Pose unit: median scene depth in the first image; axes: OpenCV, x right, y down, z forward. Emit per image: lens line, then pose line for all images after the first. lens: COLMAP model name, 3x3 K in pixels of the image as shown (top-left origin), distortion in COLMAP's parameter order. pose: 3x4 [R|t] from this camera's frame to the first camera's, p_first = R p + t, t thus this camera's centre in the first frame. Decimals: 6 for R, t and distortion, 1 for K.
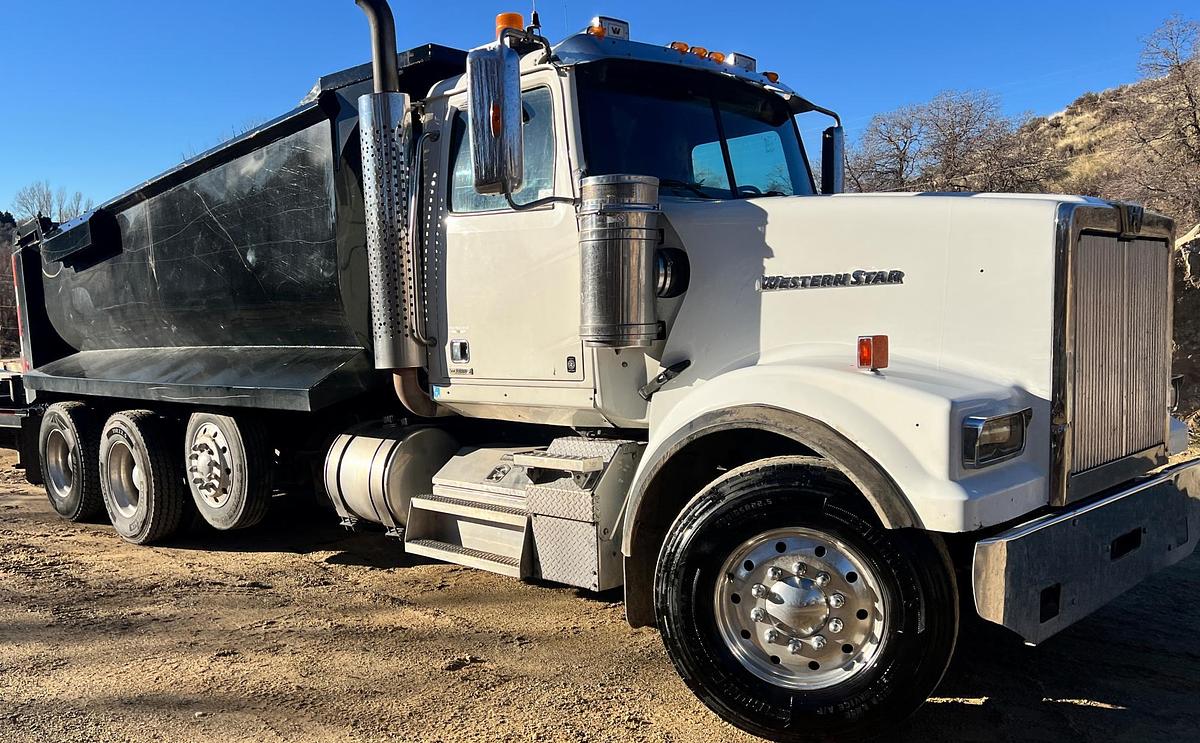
lens RADIAL K [[1027.8, 0, 511.4], [0, 1027.8, 414.6], [0, 0, 1]] dist [0.049770, -0.061084]
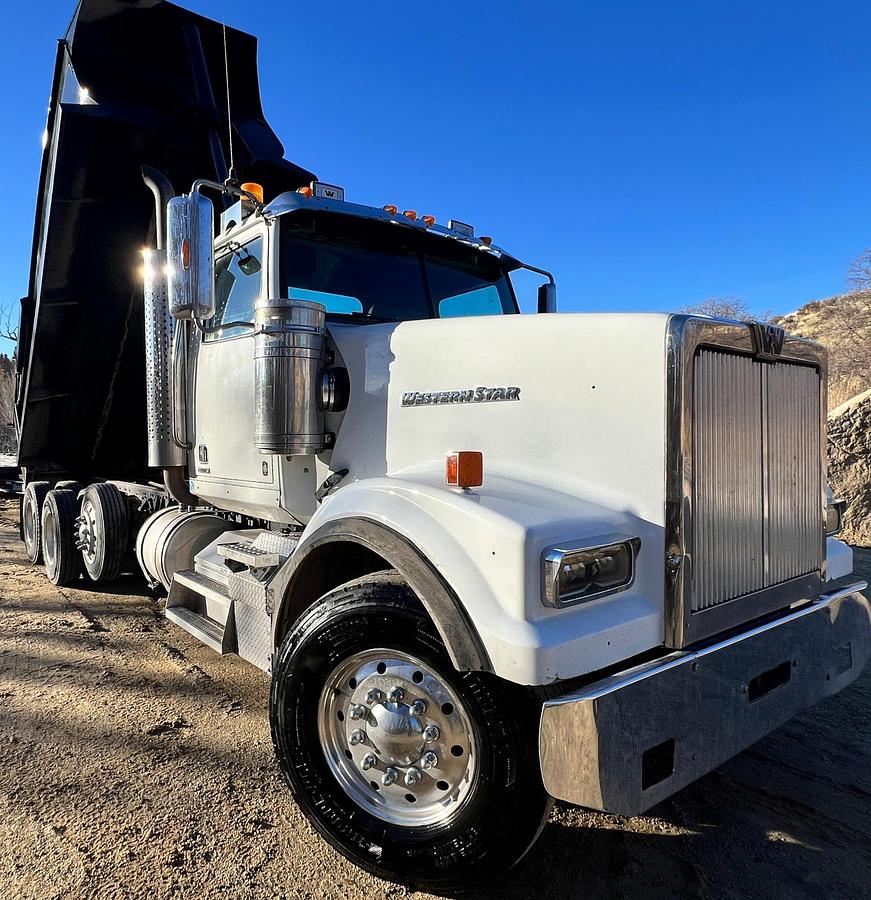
lens RADIAL K [[634.6, 0, 351.9], [0, 634.6, 440.9], [0, 0, 1]] dist [-0.006935, 0.002857]
pose [[0.991216, 0.029285, -0.128970, 0.253988], [-0.040055, 0.995850, -0.081727, -0.027302], [0.126041, 0.086175, 0.988275, 0.327929]]
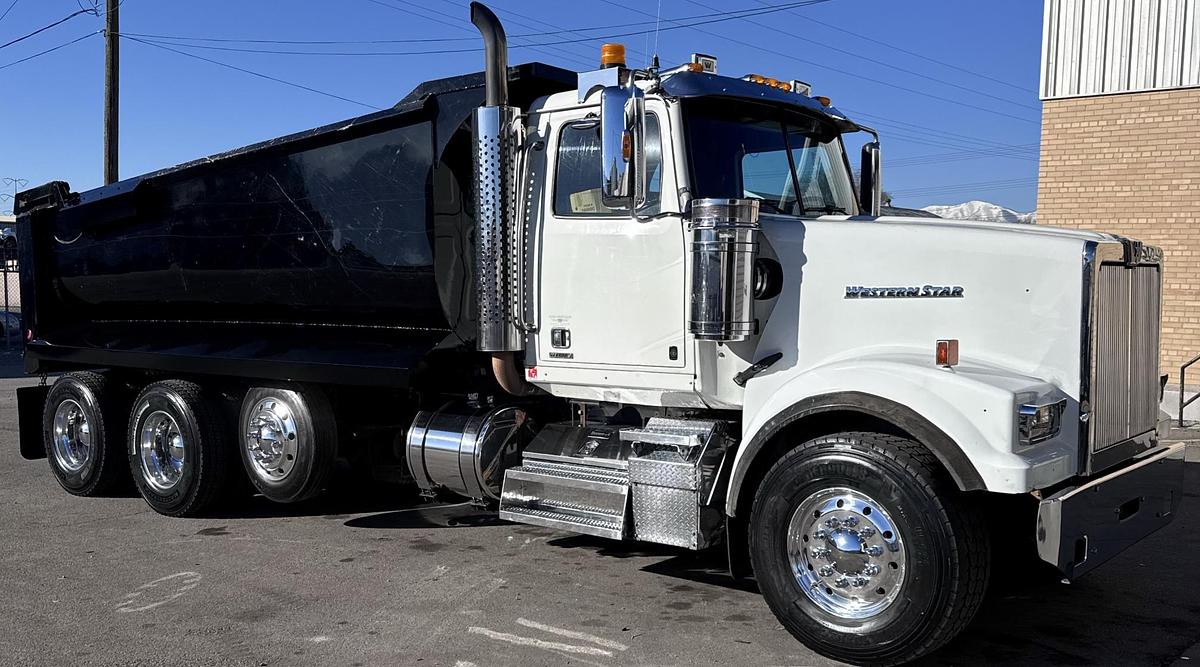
lens RADIAL K [[1158.2, 0, 563.1], [0, 1158.2, 357.7], [0, 0, 1]] dist [0.050783, 0.000000]
pose [[0.992511, 0.021631, 0.120223, -0.230744], [-0.018001, 0.999351, -0.031196, -0.001155], [-0.120820, 0.028799, 0.992257, -0.289299]]
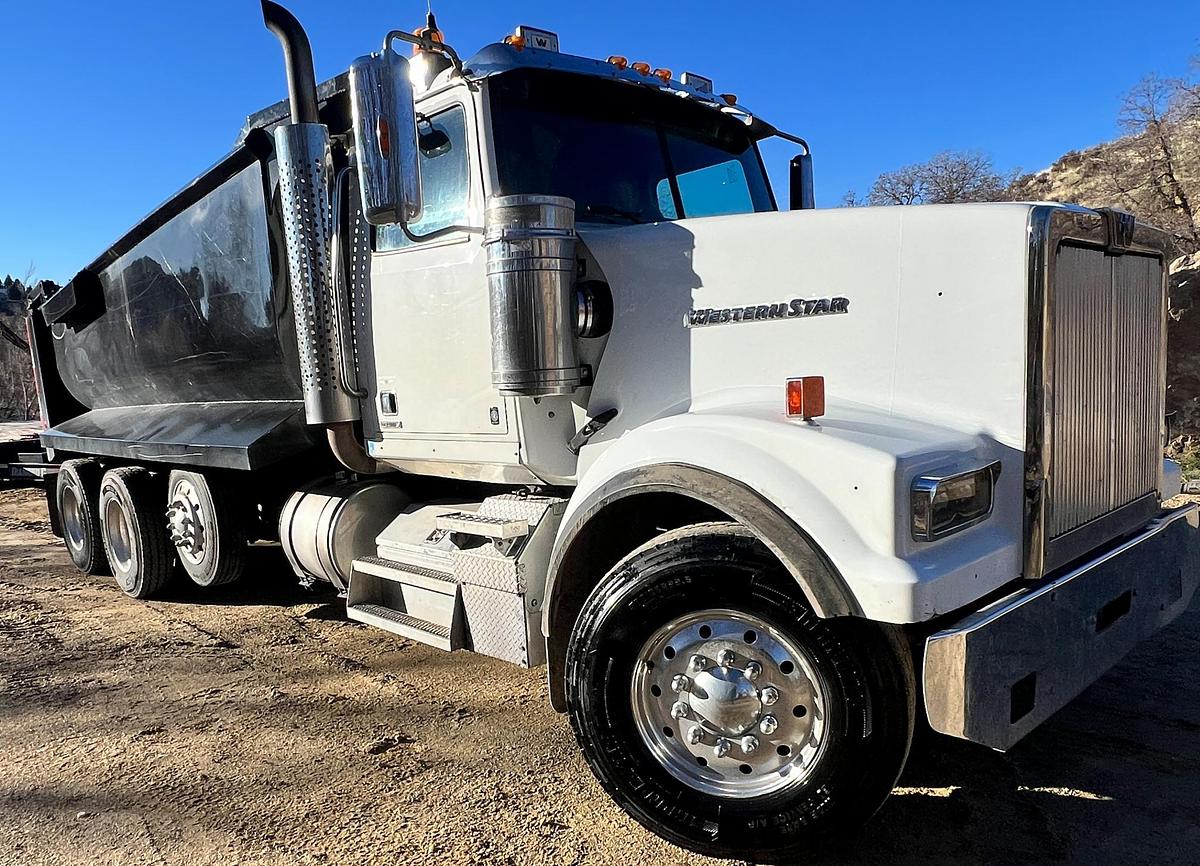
lens RADIAL K [[895.8, 0, 553.7], [0, 895.8, 487.5], [0, 0, 1]] dist [-0.006100, -0.001216]
pose [[0.999508, -0.024506, -0.019571, 0.129122], [0.025305, 0.998812, 0.041655, -0.018686], [0.018527, -0.042130, 0.998940, 0.228076]]
